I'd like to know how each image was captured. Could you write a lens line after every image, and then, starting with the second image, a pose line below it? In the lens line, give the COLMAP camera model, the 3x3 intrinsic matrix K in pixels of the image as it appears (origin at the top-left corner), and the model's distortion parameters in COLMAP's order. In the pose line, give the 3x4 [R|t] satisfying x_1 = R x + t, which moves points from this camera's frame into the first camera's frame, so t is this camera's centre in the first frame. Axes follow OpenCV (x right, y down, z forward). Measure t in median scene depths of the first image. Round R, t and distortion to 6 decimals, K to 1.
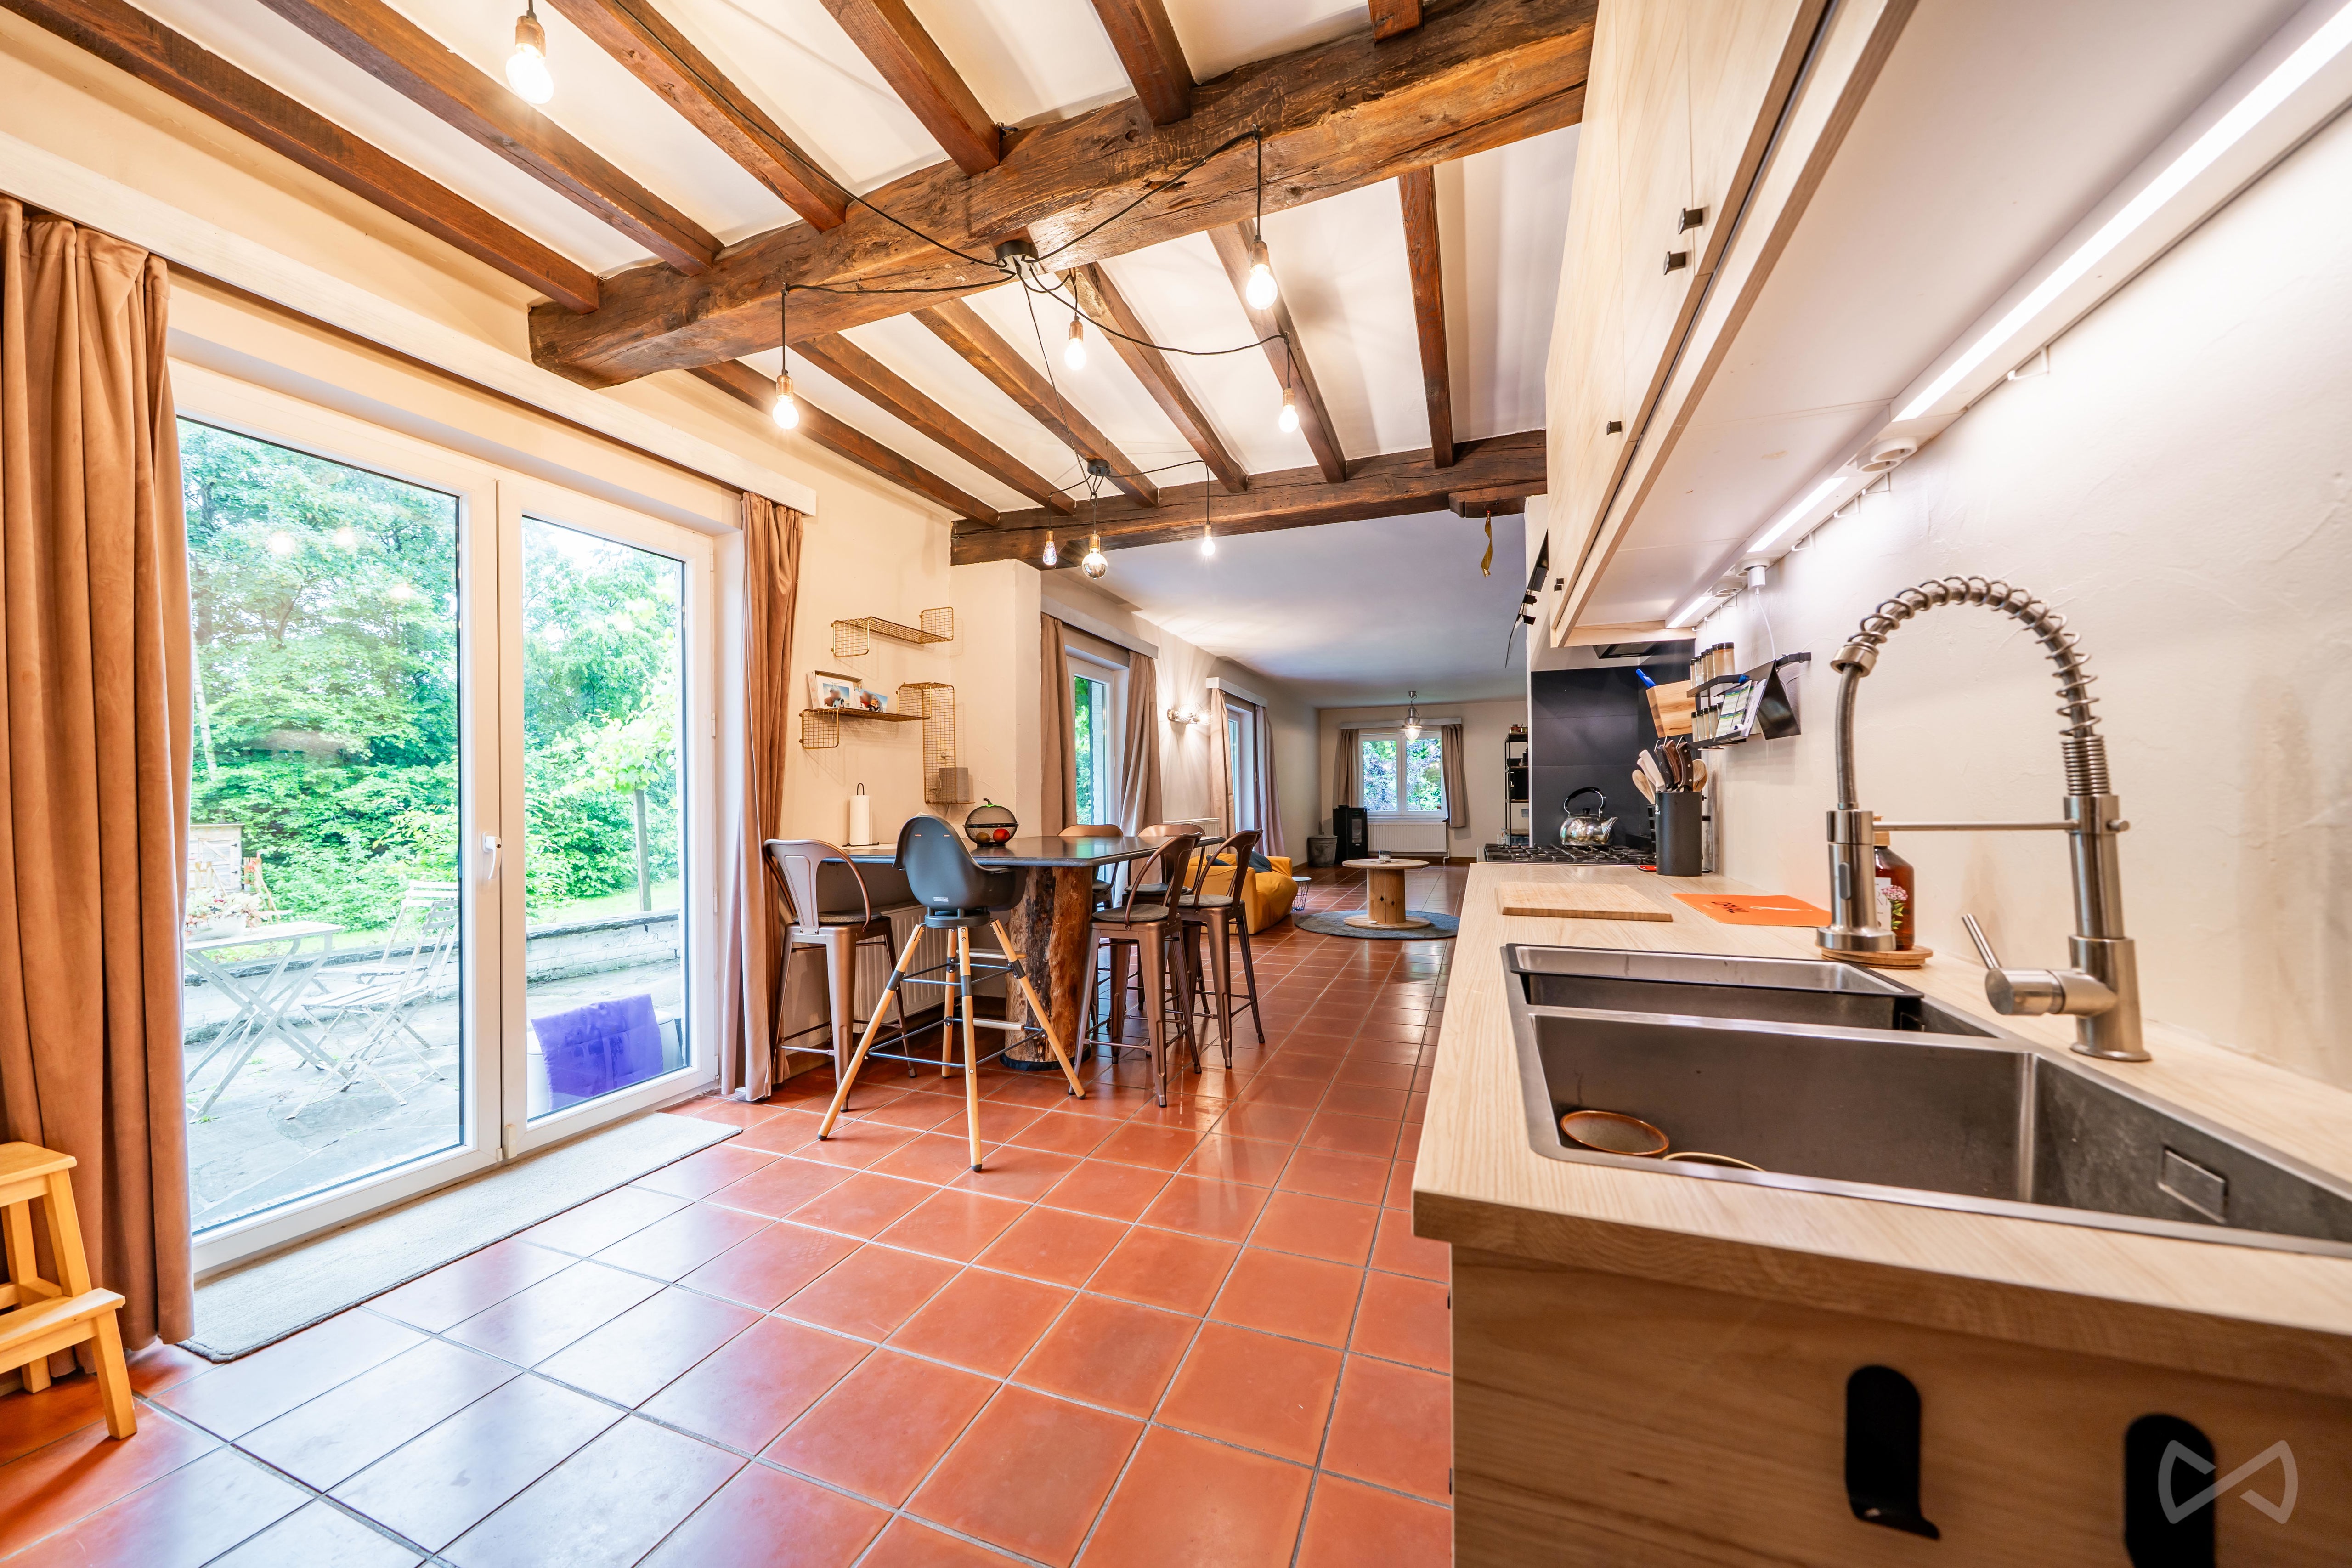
lens RADIAL K [[802.3, 0, 1182.0], [0, 802.3, 796.9], [0, 0, 1]] dist [-0.008197, 0.000745]
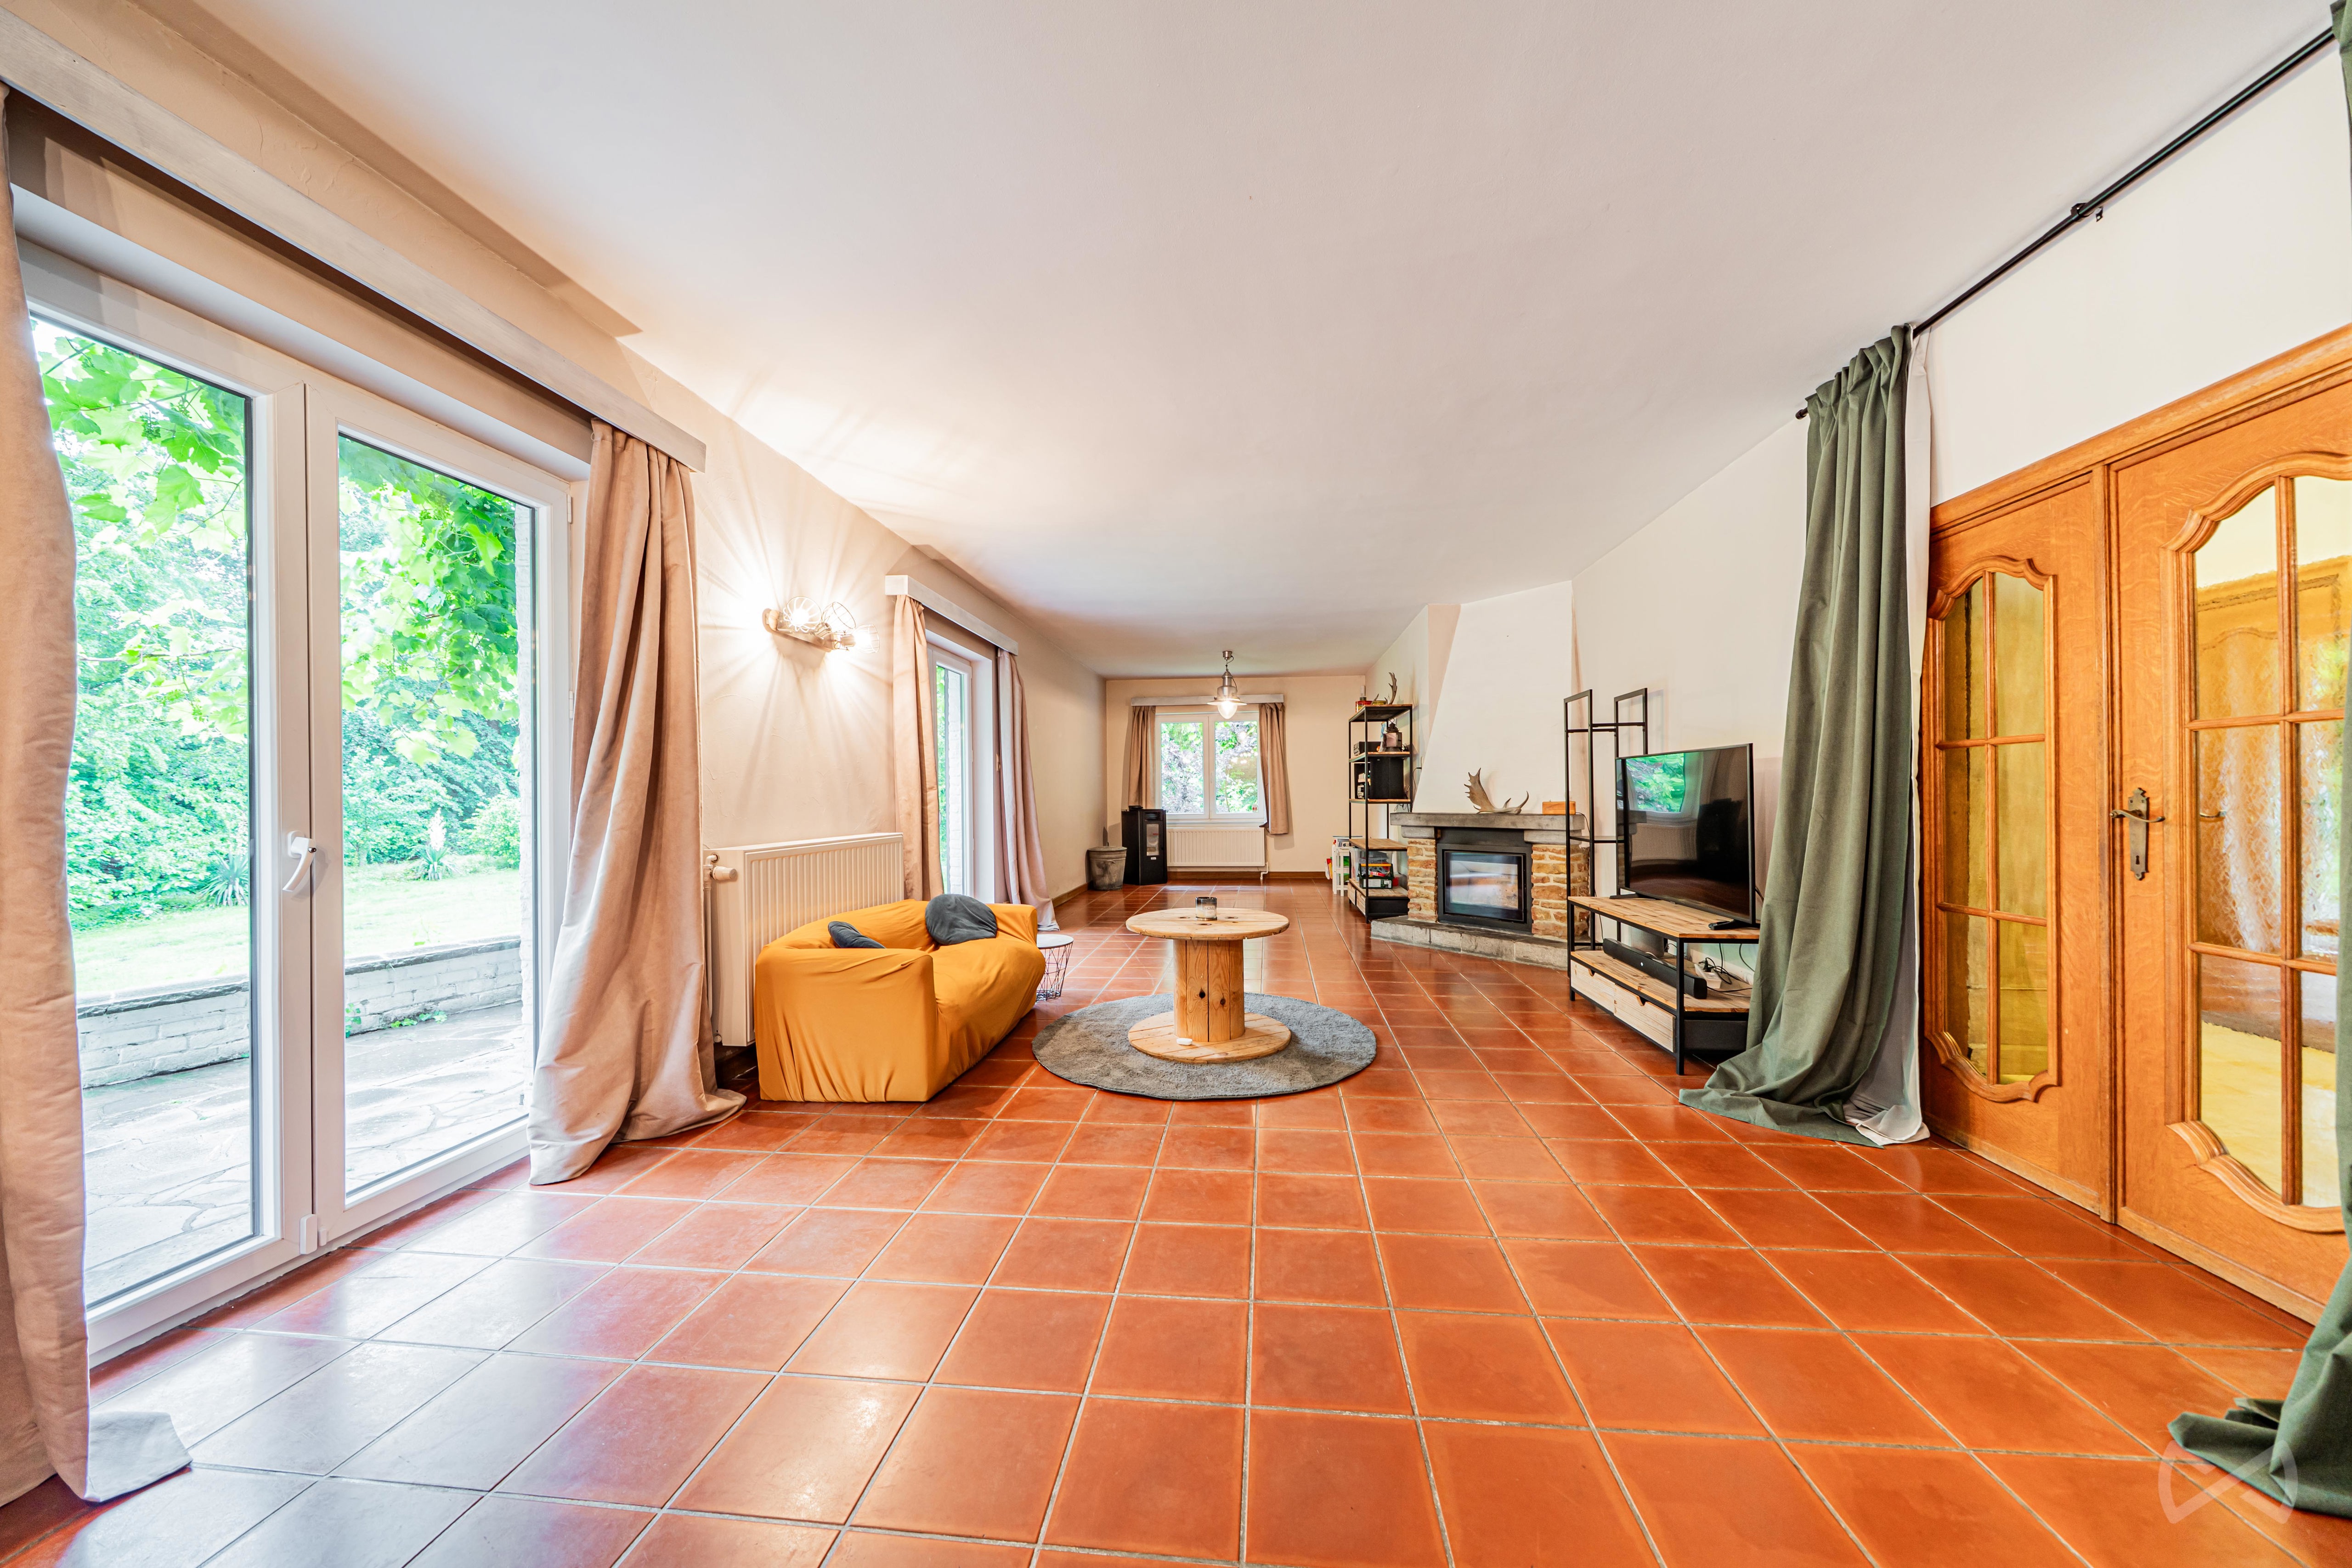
lens RADIAL K [[802.3, 0, 1189.8], [0, 802.3, 794.8], [0, 0, 1]] dist [-0.008197, 0.000745]
pose [[0.965908, 0.001892, 0.258879, 0.057131], [-0.001368, 0.999997, -0.002207, 0.001512], [-0.258882, 0.001778, 0.965907, 0.265673]]
